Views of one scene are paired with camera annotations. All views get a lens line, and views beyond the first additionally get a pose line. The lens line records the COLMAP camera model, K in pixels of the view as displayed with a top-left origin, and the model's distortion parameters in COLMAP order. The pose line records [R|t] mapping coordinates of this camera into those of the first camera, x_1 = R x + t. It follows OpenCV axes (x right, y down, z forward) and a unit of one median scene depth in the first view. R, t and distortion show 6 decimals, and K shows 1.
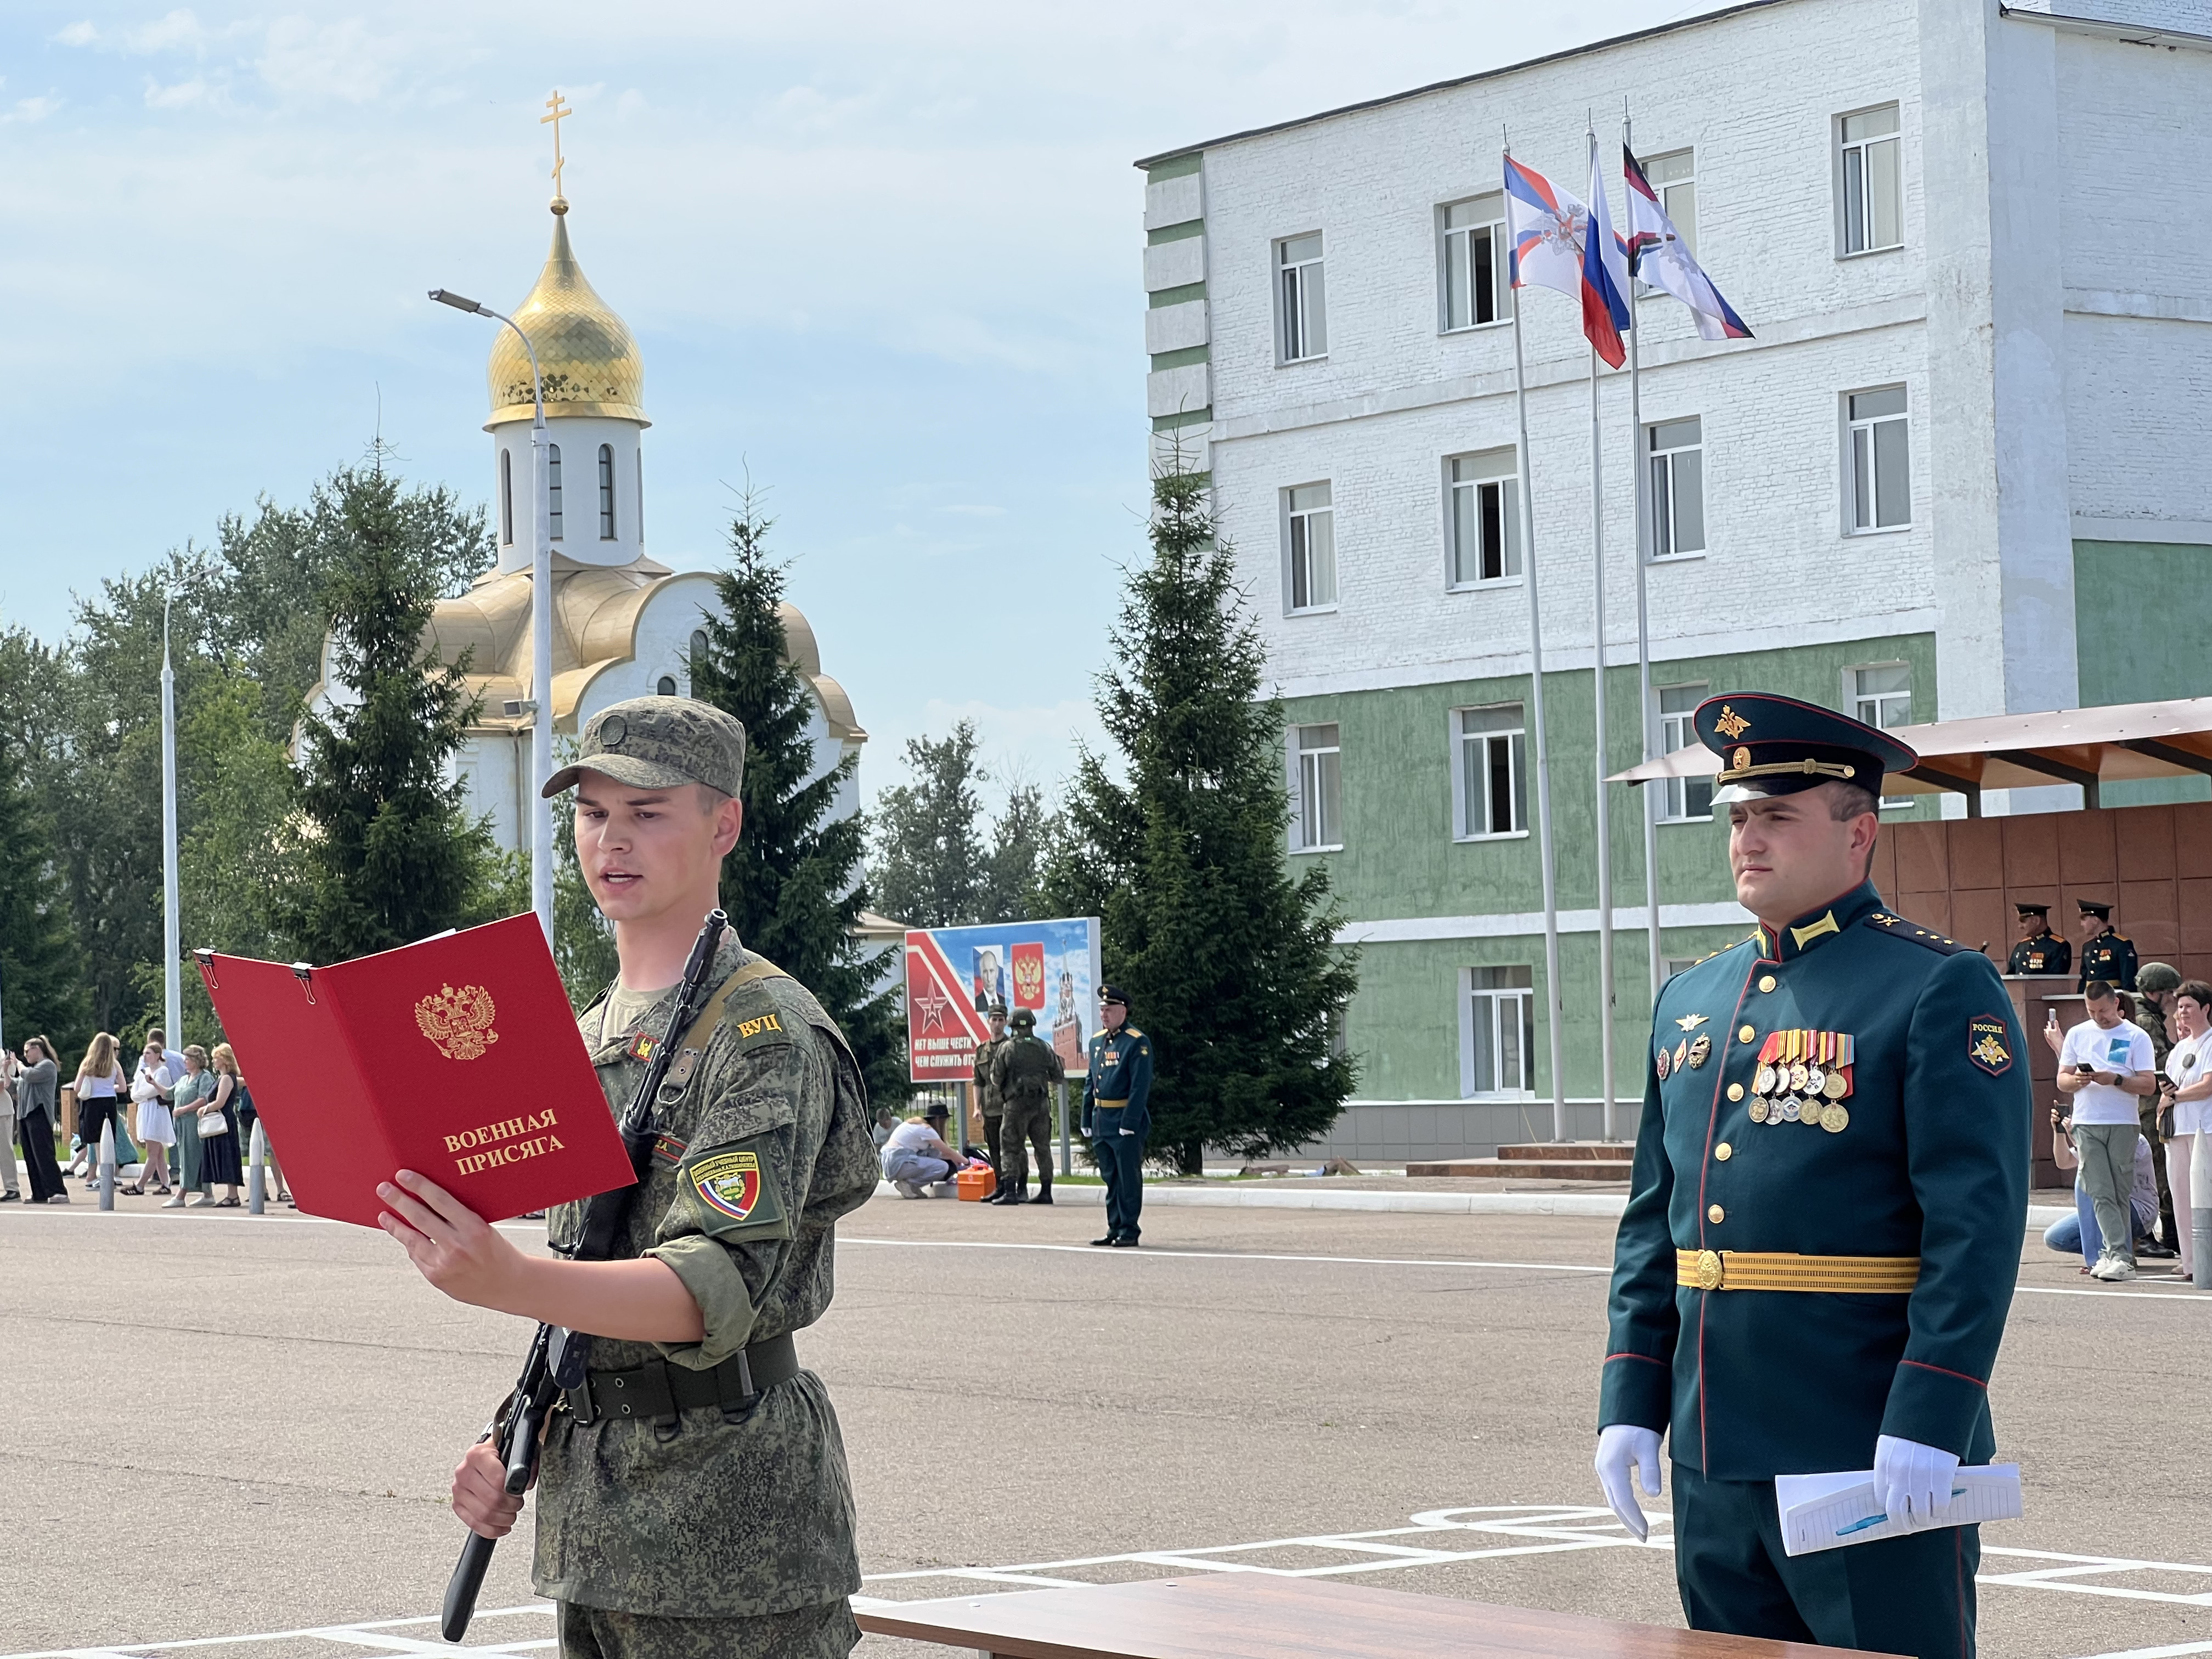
lens RADIAL K [[4785.9, 0, 1106.2], [0, 4785.9, 821.0], [0, 0, 1]] dist [0.055198, 0.000000]
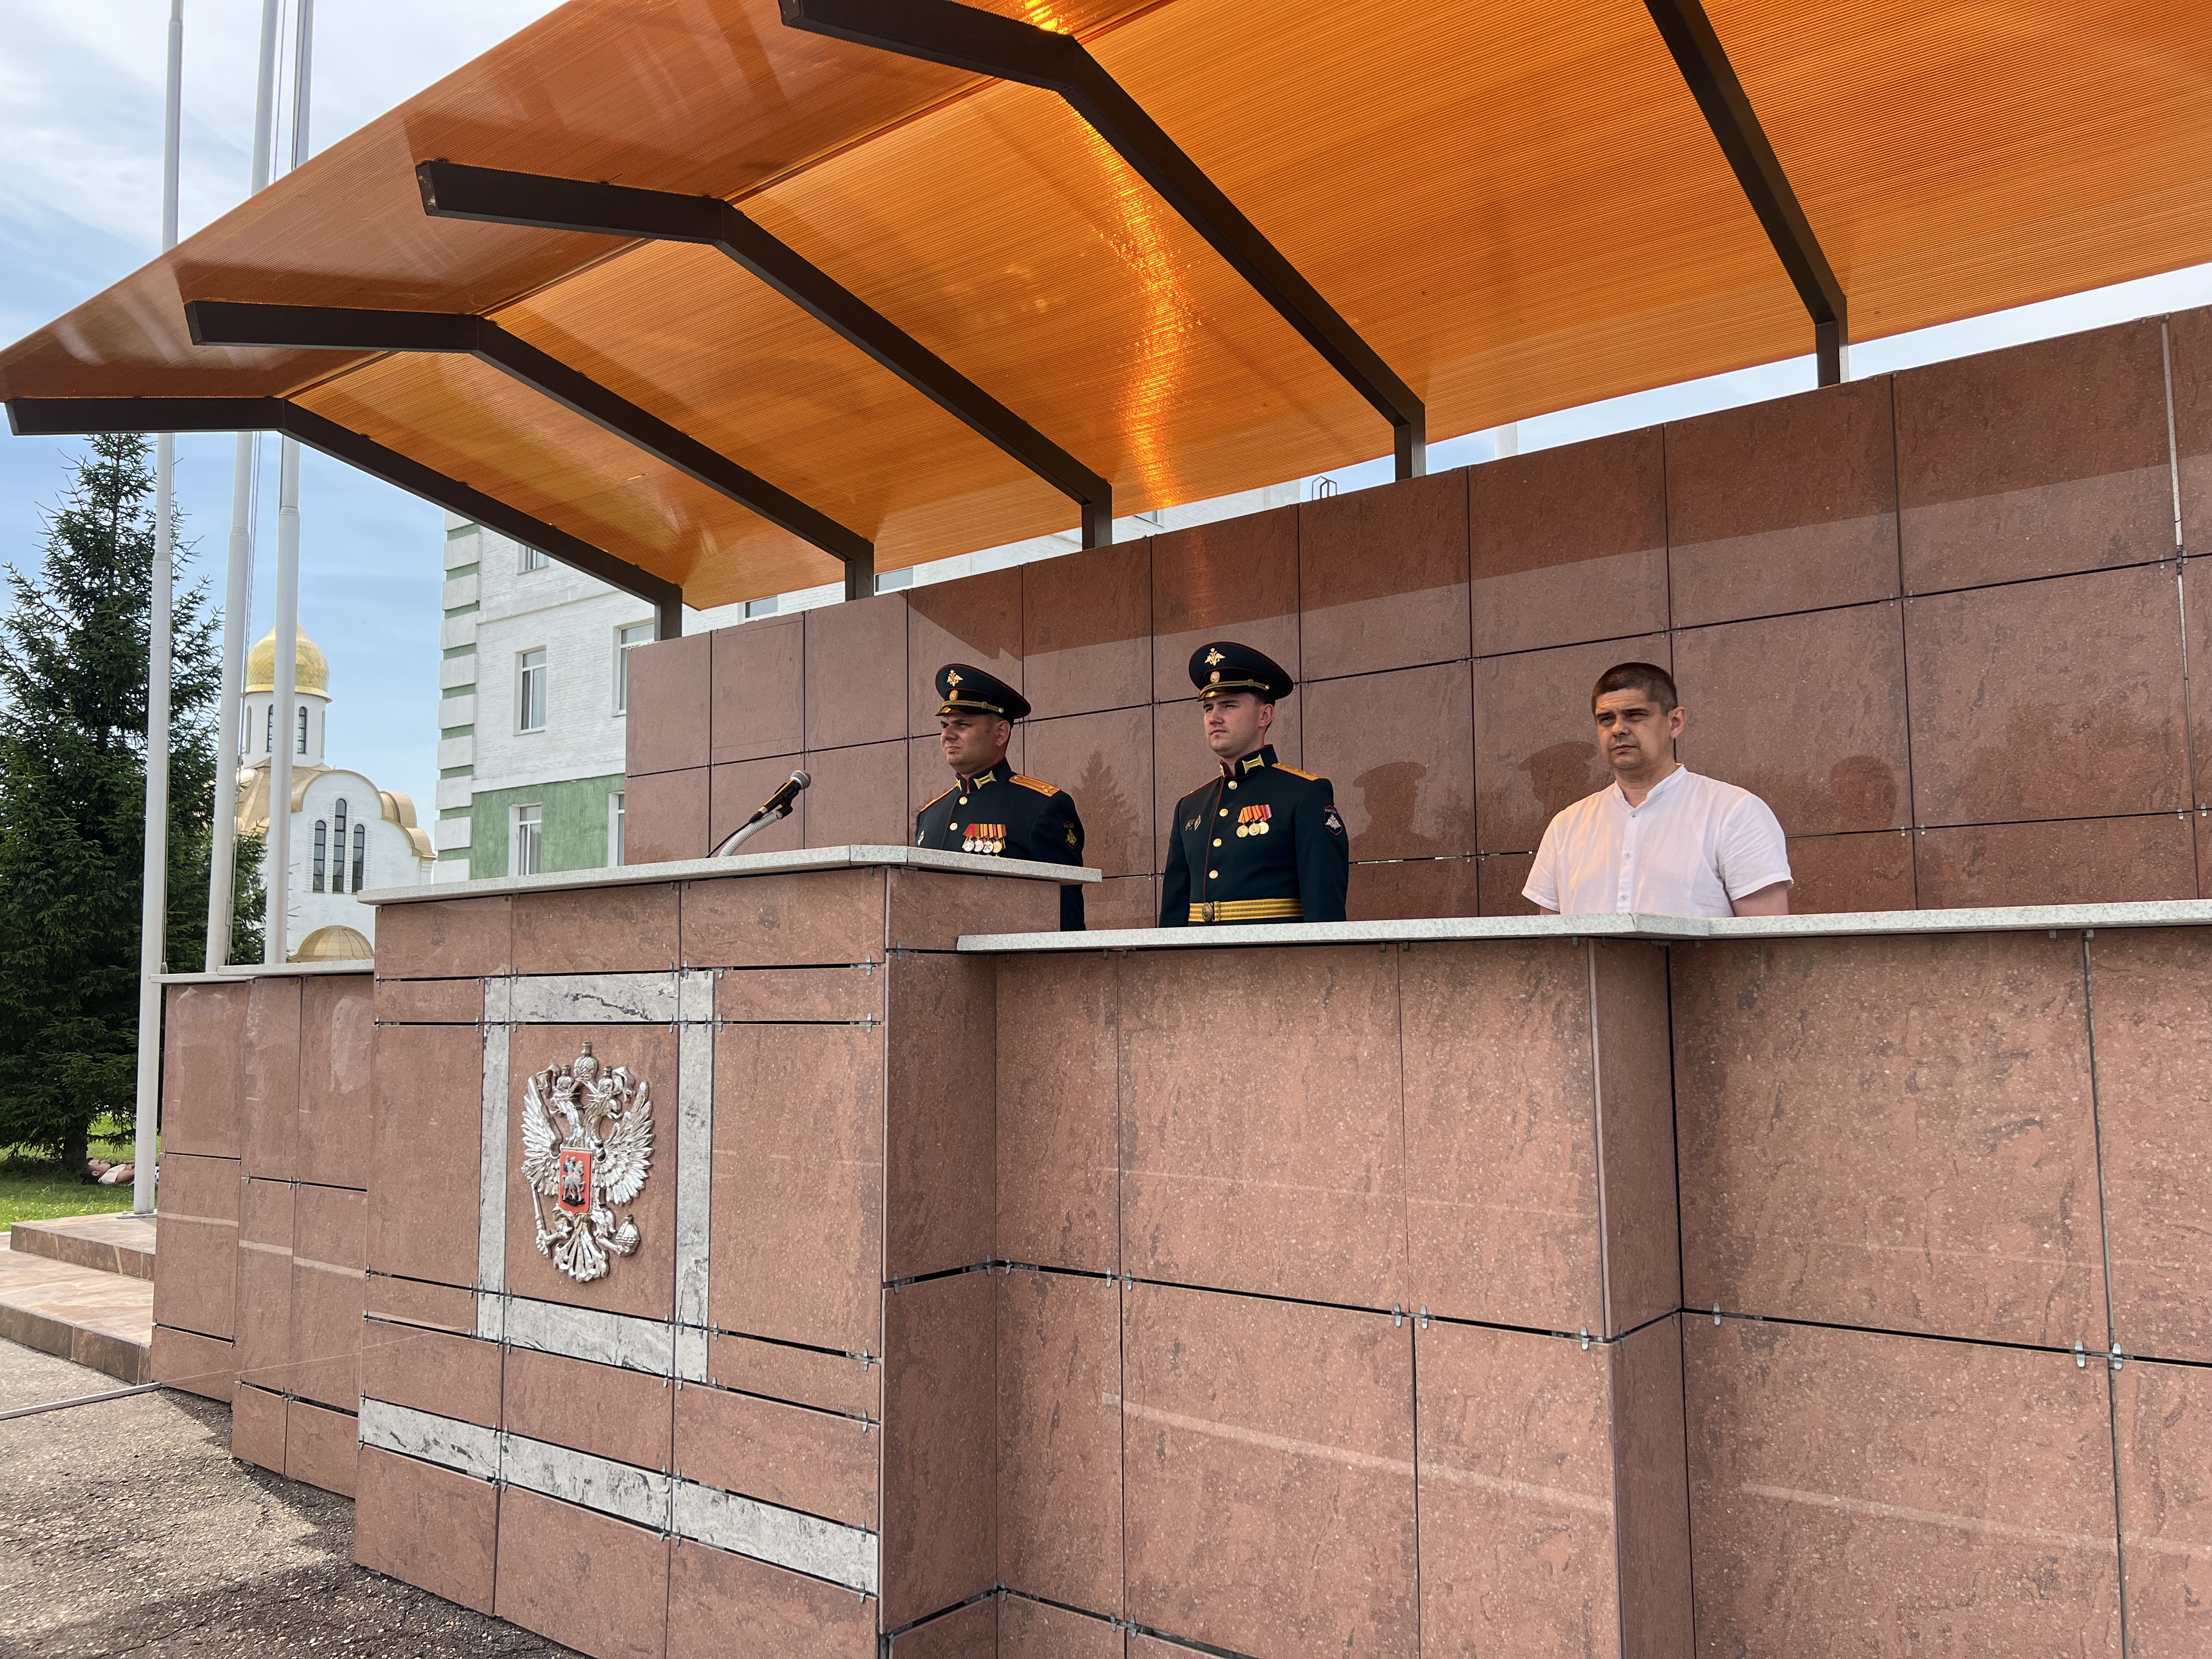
lens RADIAL K [[1704.3, 0, 1098.8], [0, 1704.3, 828.0], [0, 0, 1]] dist [0.061085, -0.066933]
pose [[0.965811, 0.053010, 0.253769, 0.083583], [-0.037515, 0.997146, -0.065518, 0.017109], [-0.256518, 0.053758, 0.965043, 0.435683]]
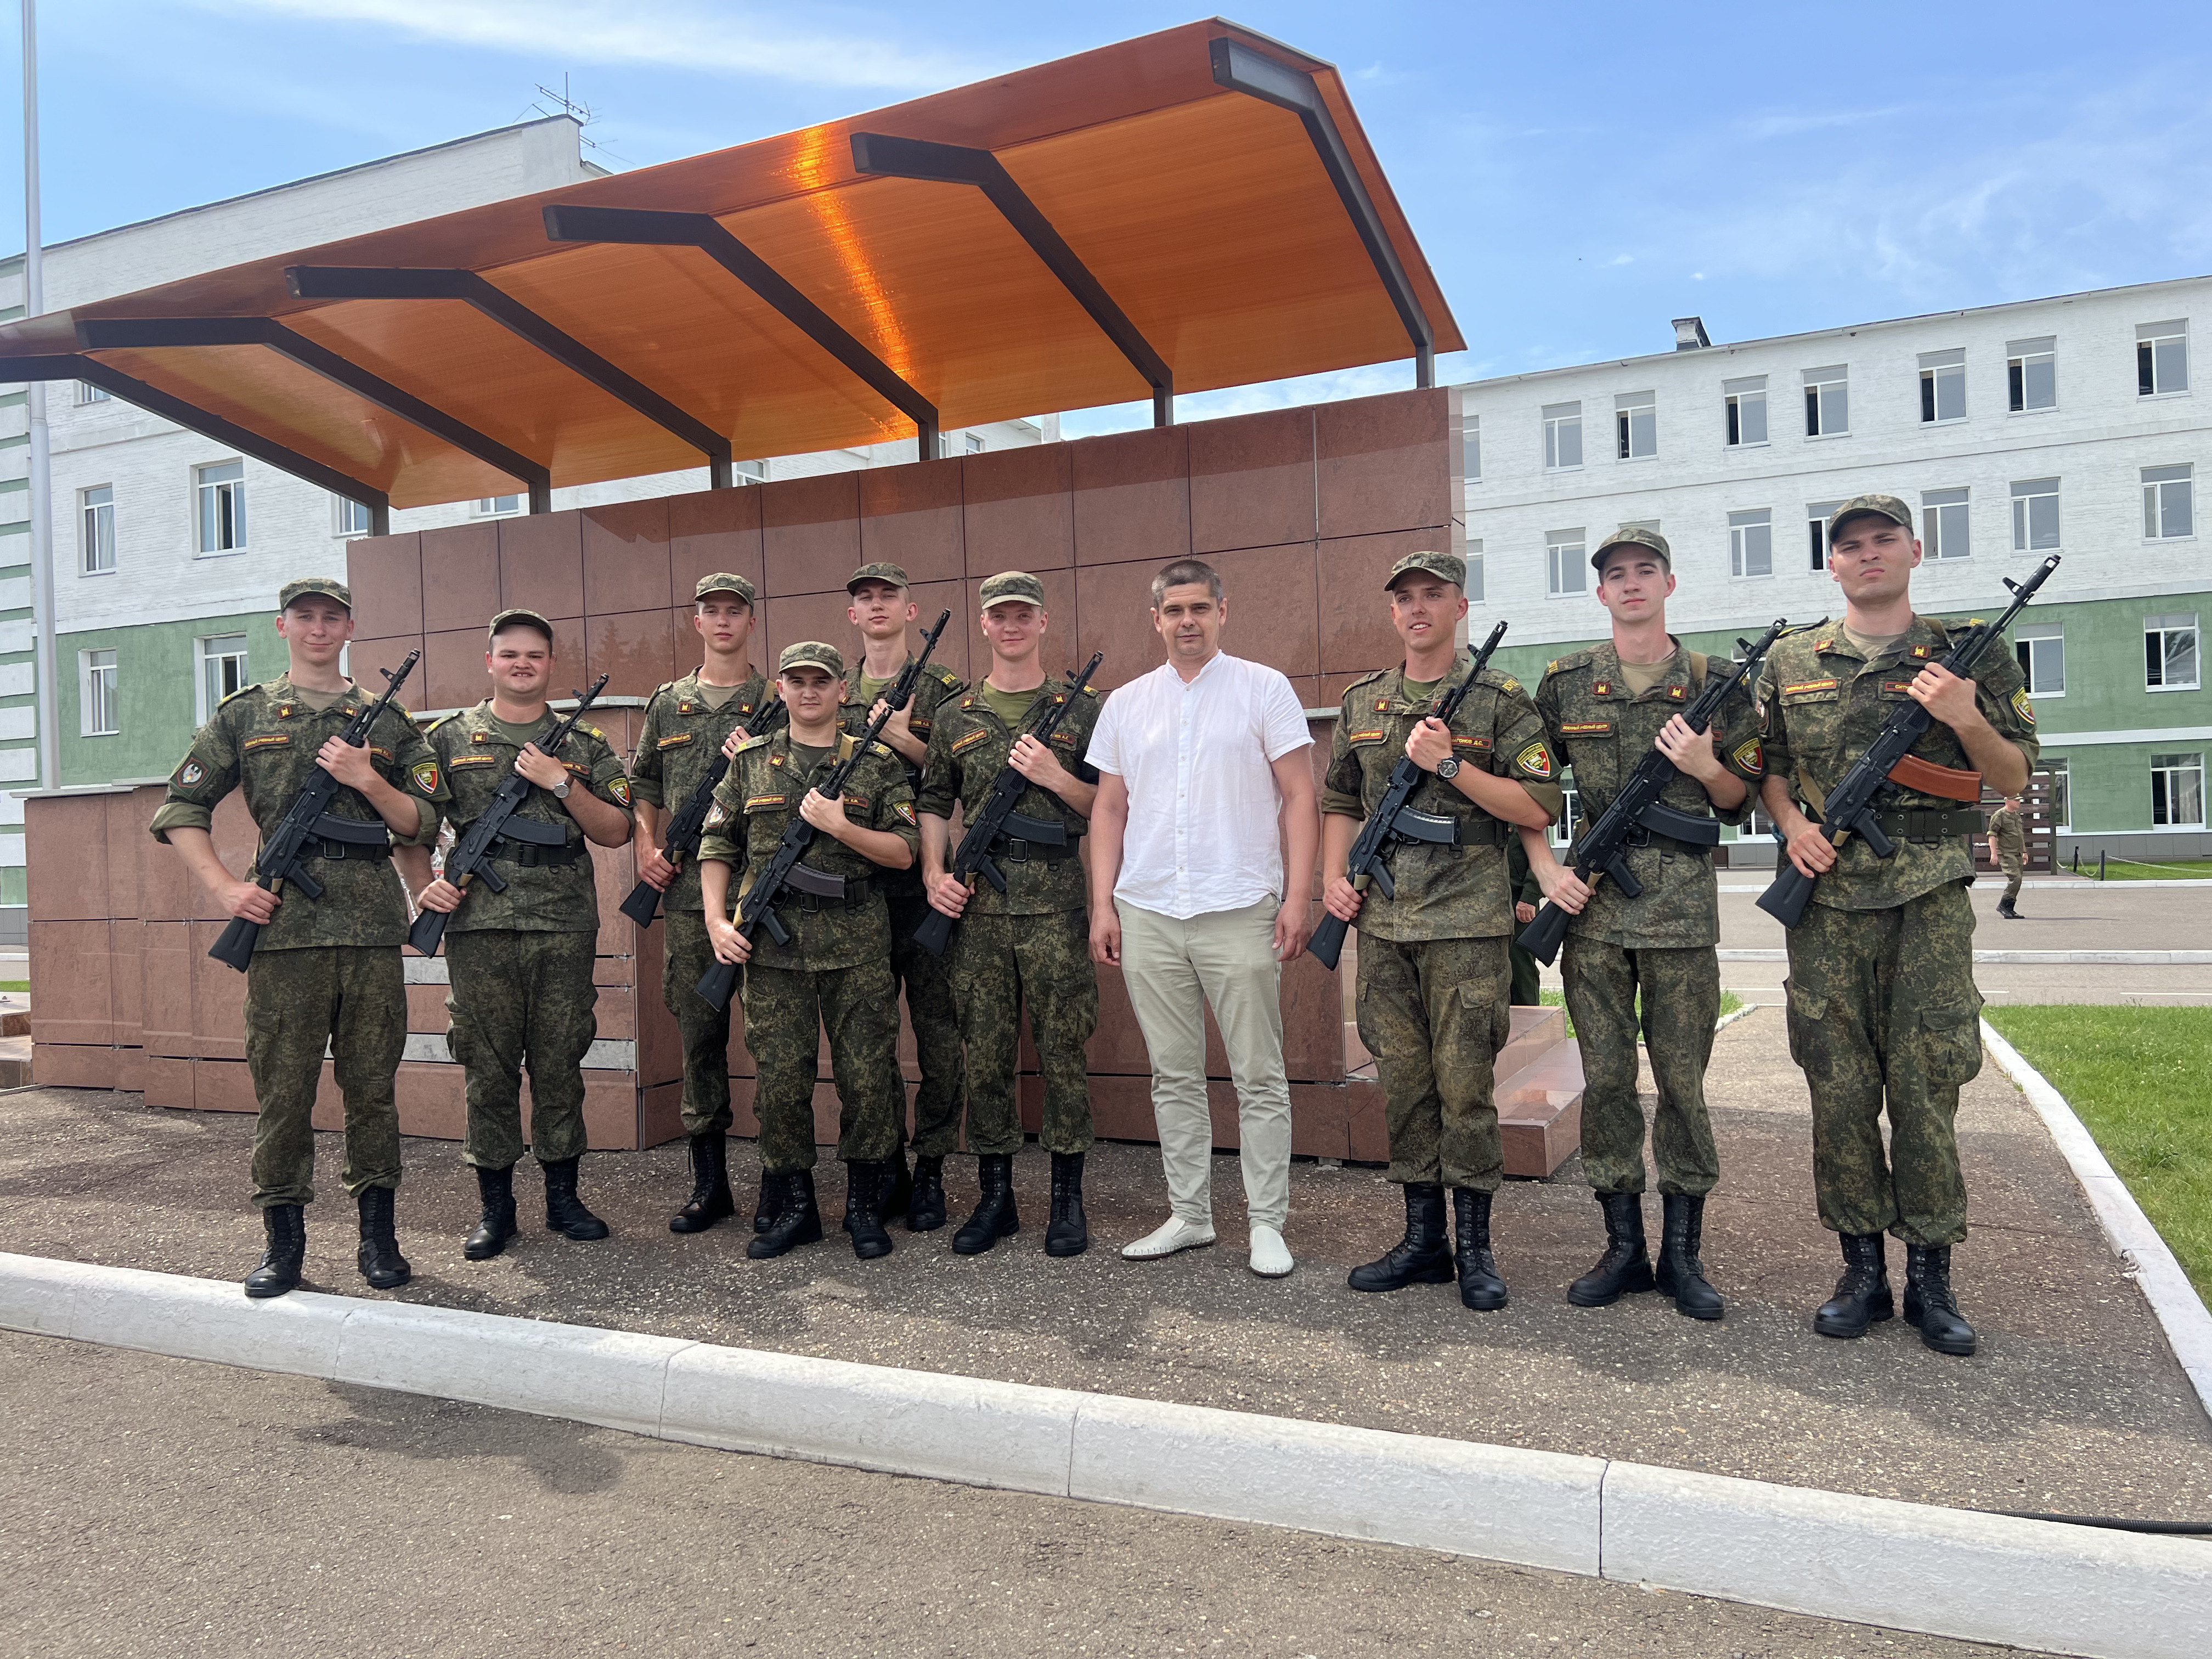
lens RADIAL K [[1645.8, 0, 1064.2], [0, 1645.8, 779.2], [0, 0, 1]] dist [0.057602, -0.006040]
pose [[0.890754, 0.018708, 0.454101, 0.076751], [-0.018281, 0.999819, -0.005330, 0.018125], [-0.454119, -0.003554, 0.890934, 0.413395]]
